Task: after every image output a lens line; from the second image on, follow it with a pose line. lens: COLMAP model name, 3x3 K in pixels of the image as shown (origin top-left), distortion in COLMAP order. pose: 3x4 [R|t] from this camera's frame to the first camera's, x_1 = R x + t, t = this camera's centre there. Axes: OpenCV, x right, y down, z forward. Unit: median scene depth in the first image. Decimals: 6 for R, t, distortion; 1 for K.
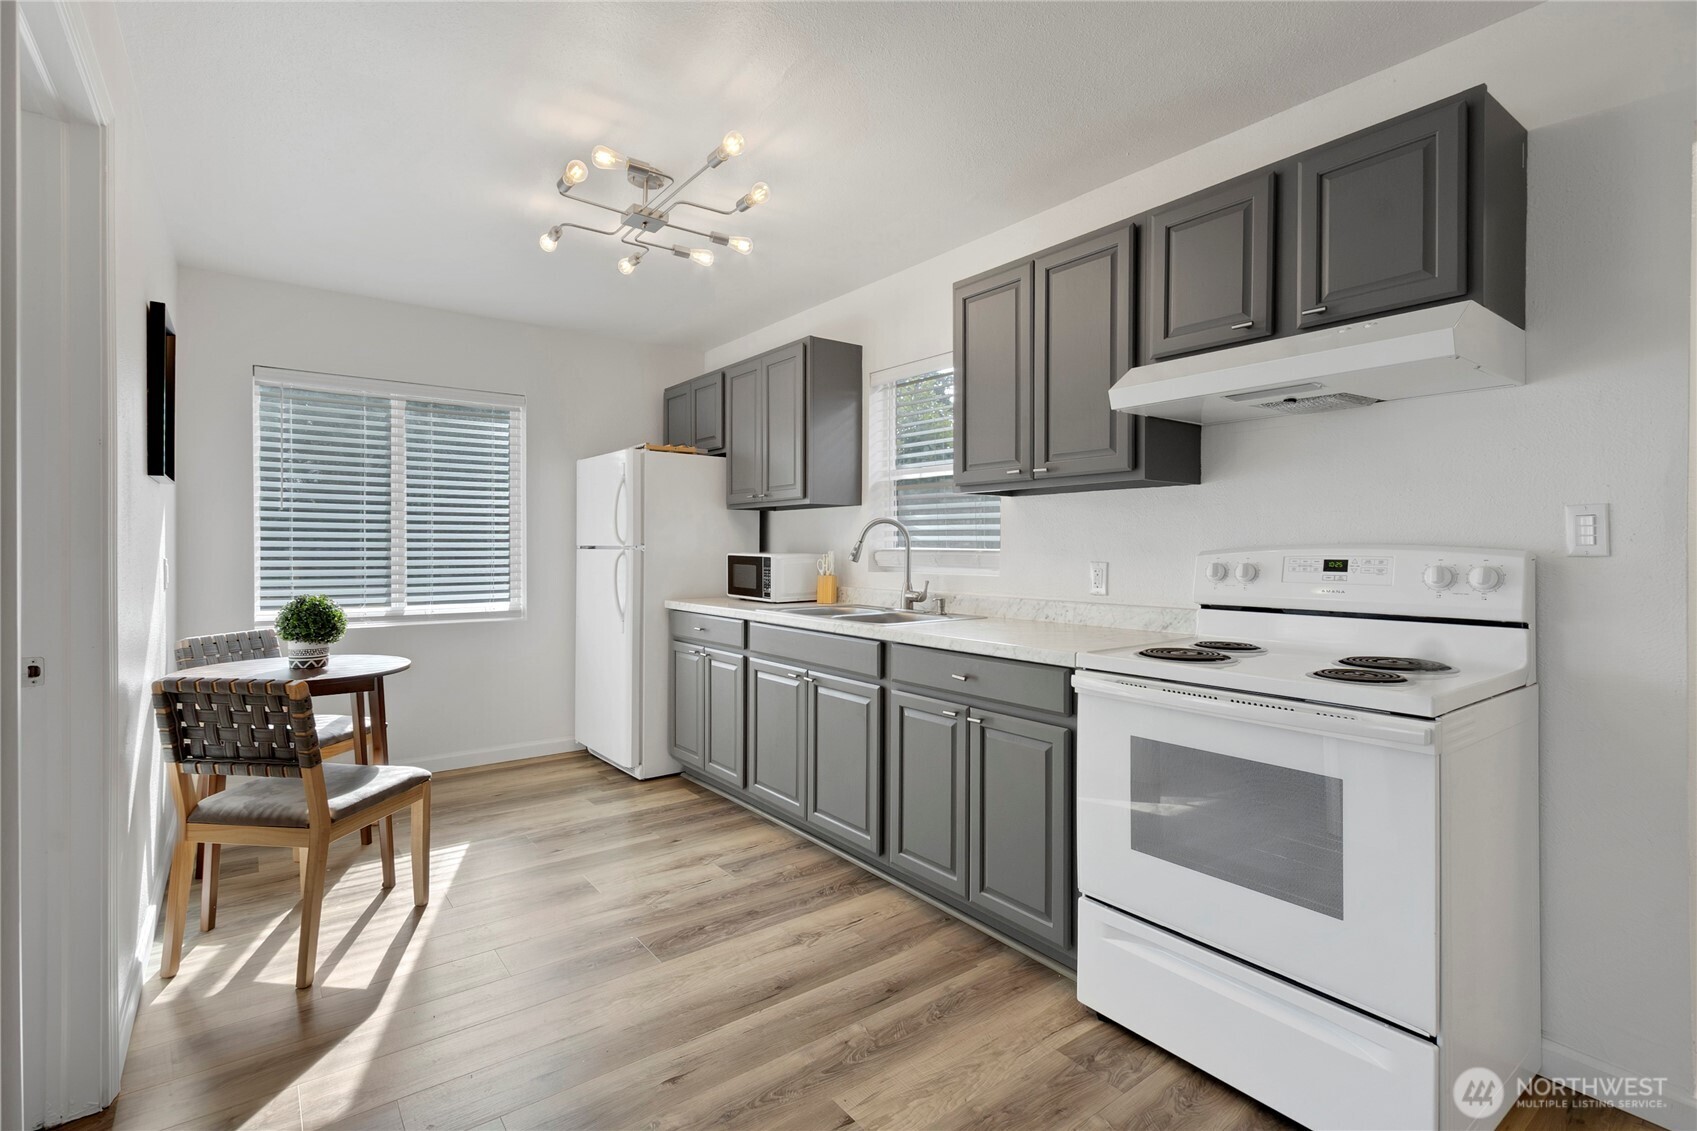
lens RADIAL K [[785.4, 0, 833.6], [0, 785.4, 547.4], [0, 0, 1]] dist [0.003181, 0.000319]
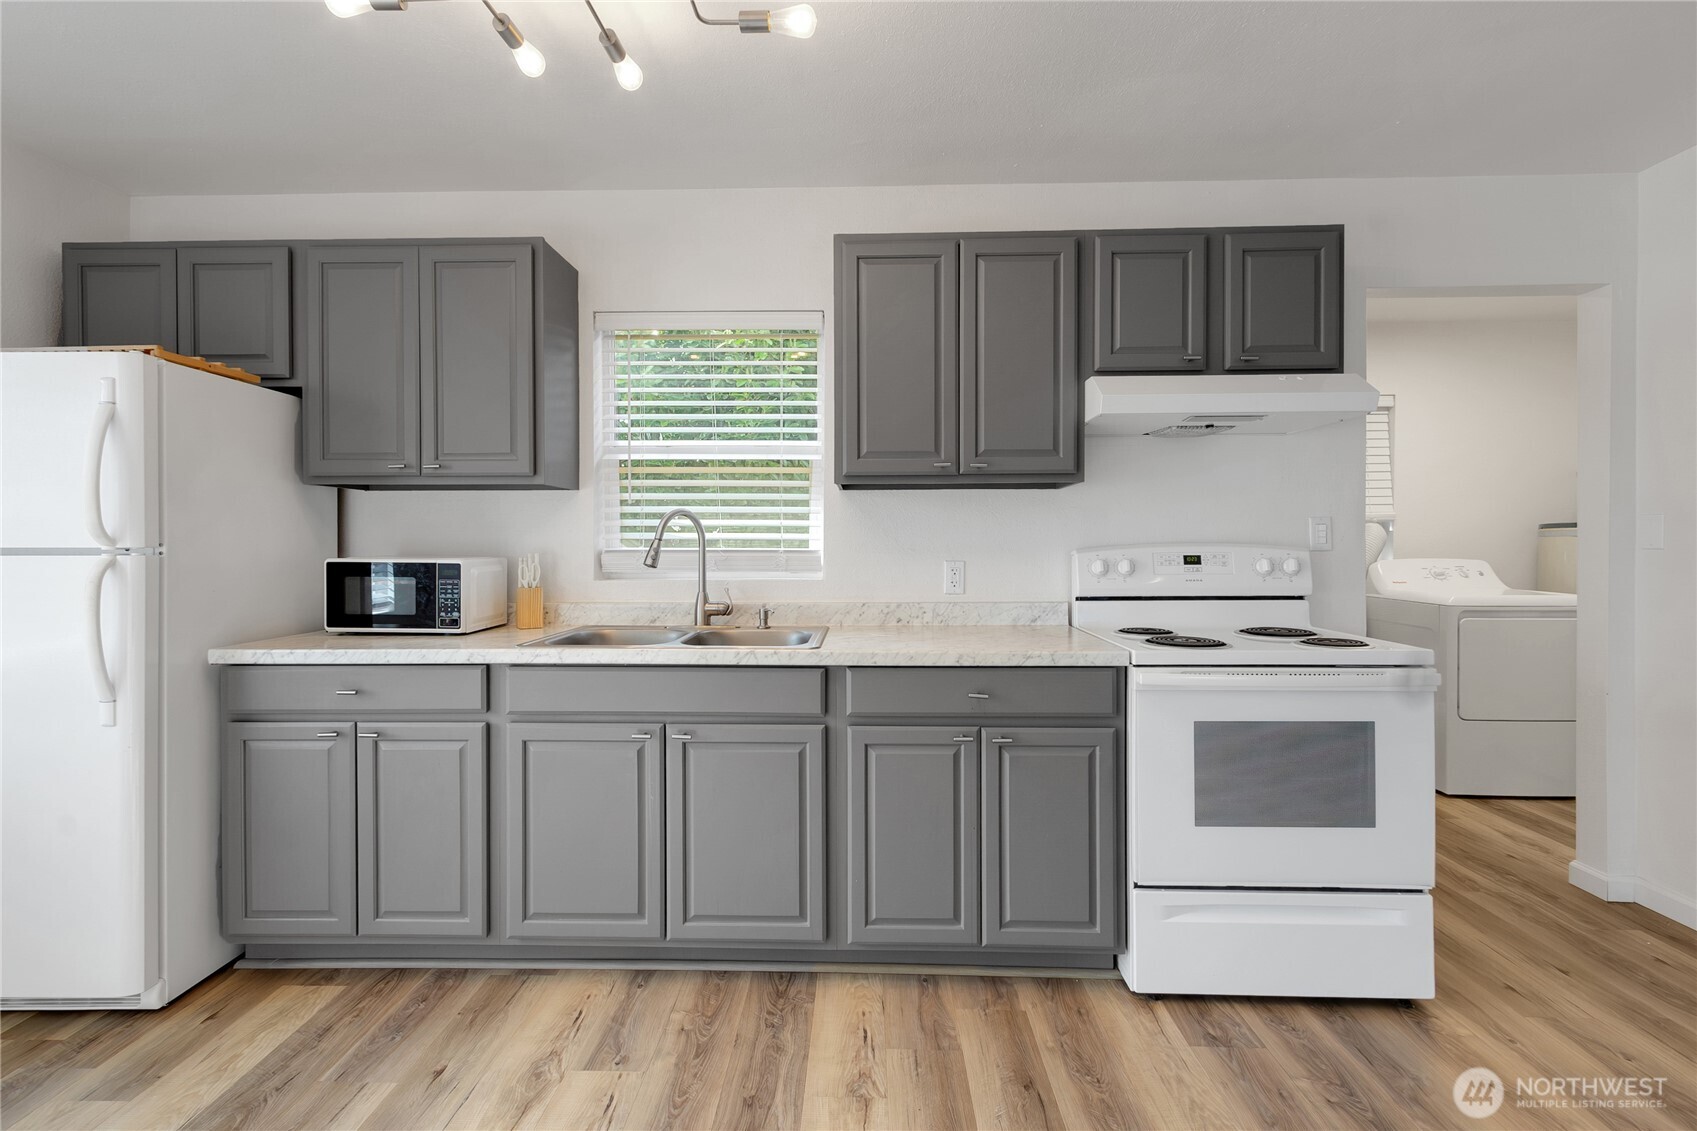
lens RADIAL K [[785.4, 0, 824.5], [0, 785.4, 546.7], [0, 0, 1]] dist [0.003181, 0.000319]
pose [[0.623404, -0.006018, 0.781877, -0.548007], [0.003238, 0.999982, 0.005114, -0.005052], [-0.781893, -0.000656, 0.623412, 0.509685]]
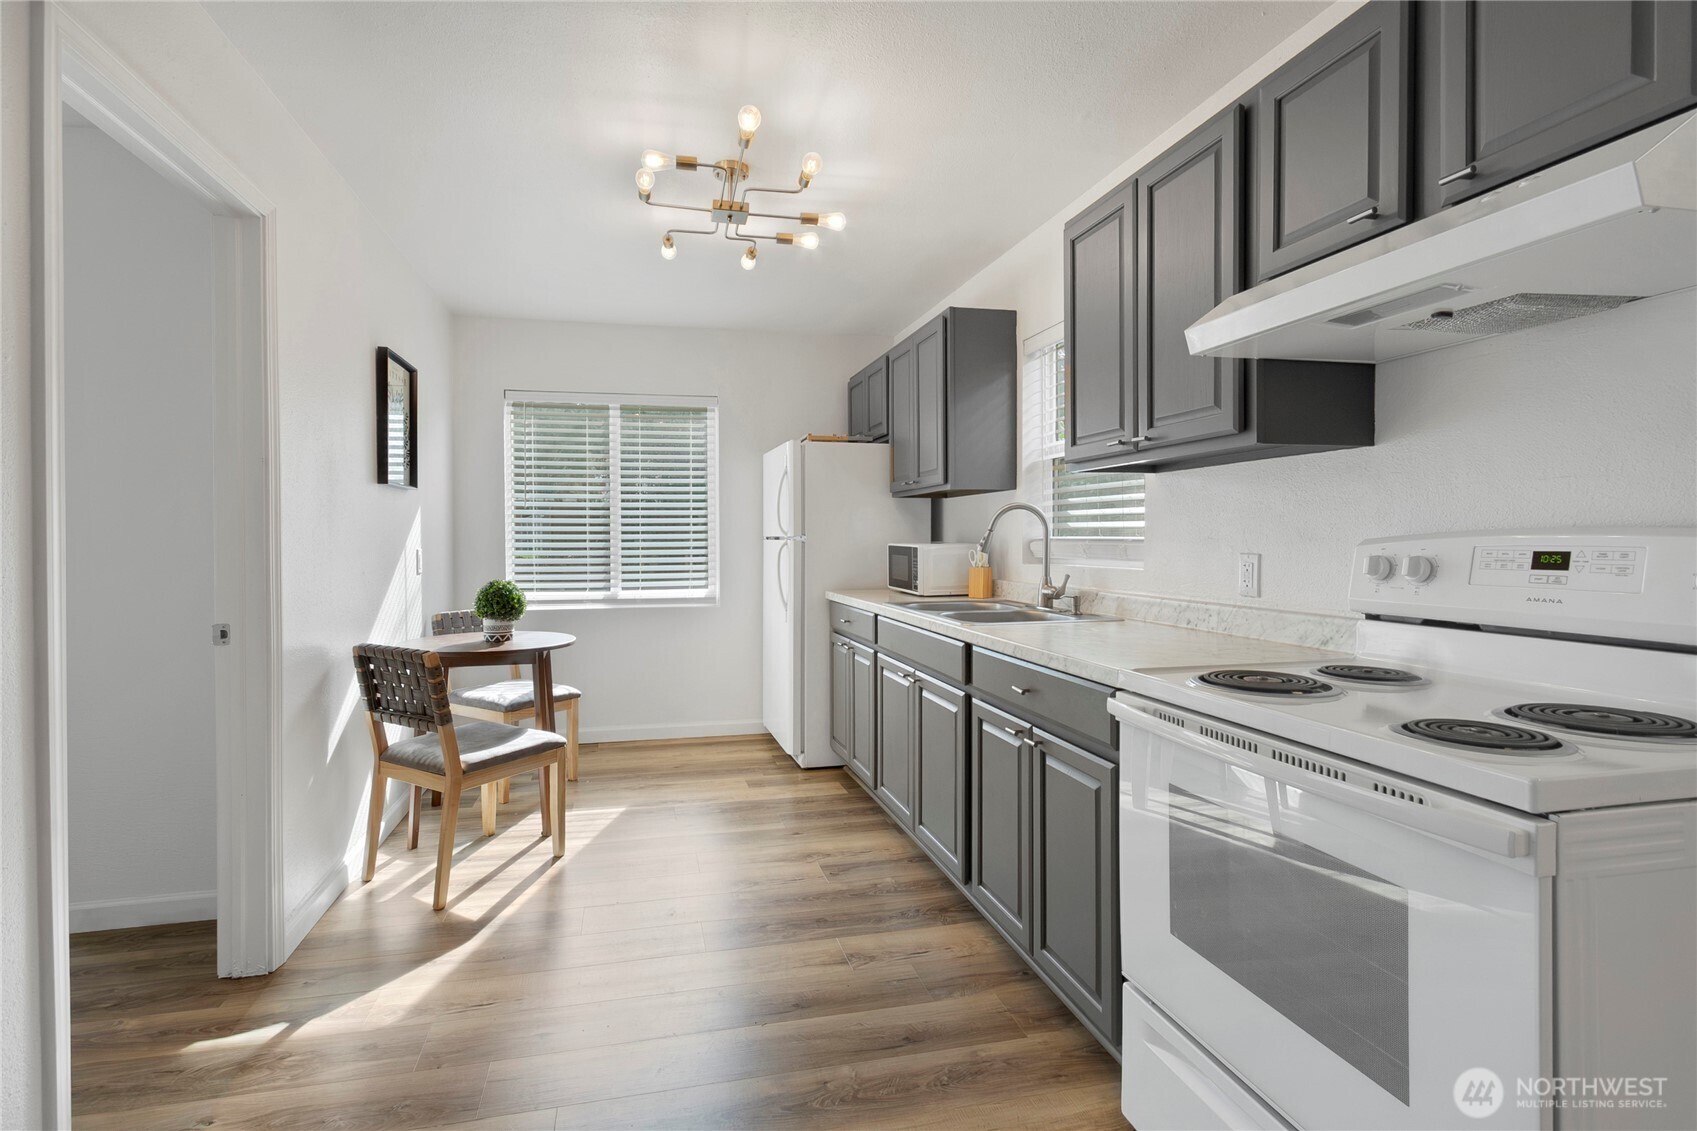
lens RADIAL K [[791.0, 0, 805.7], [0, 791.0, 539.7], [0, 0, 1]] dist [0.005271, -0.003641]
pose [[0.909796, -0.004814, -0.415027, 0.265243], [0.006087, 0.999980, 0.001744, 0.000870], [0.415010, -0.004113, 0.909808, 0.113674]]
